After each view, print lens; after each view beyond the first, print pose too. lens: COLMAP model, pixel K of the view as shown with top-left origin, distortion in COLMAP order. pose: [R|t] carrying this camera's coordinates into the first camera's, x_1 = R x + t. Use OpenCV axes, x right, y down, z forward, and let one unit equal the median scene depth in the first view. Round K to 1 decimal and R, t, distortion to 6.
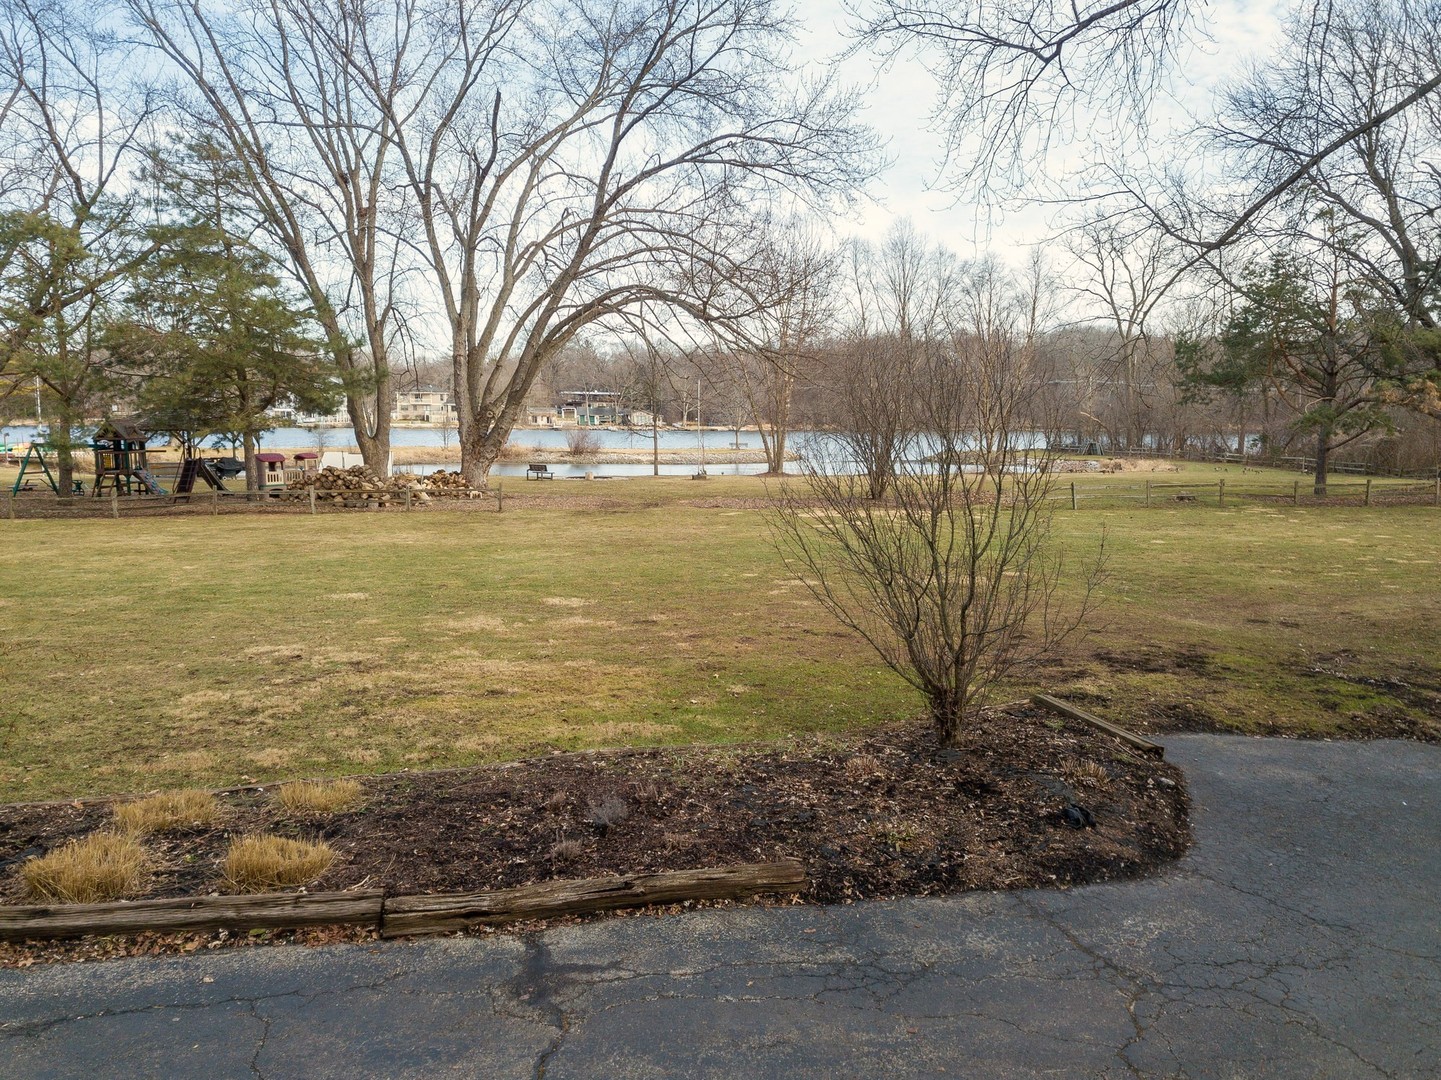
lens RADIAL K [[1113.4, 0, 719.2], [0, 1113.4, 546.5], [0, 0, 1]] dist [0.037054, -0.003016]
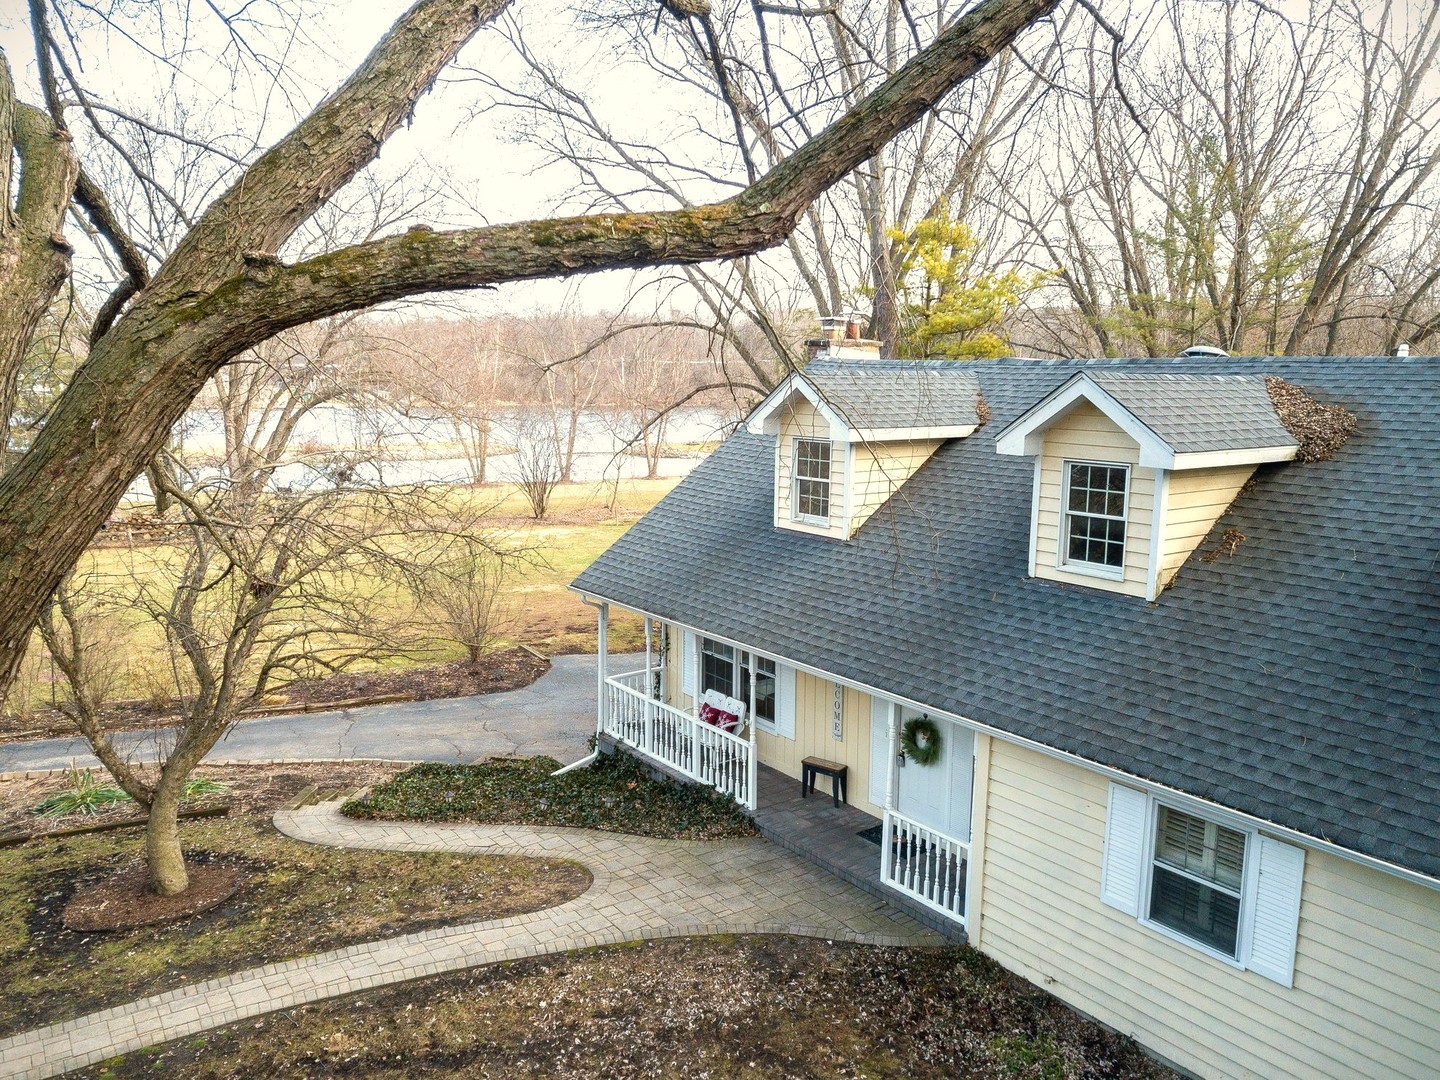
lens RADIAL K [[1112.6, 0, 718.7], [0, 1112.6, 546.5], [0, 0, 1]] dist [0.037054, -0.003016]
pose [[0.973700, -0.038134, 0.224619, 0.073765], [0.030110, 0.998784, 0.039046, -0.101105], [-0.225835, -0.031256, 0.973664, -0.886633]]
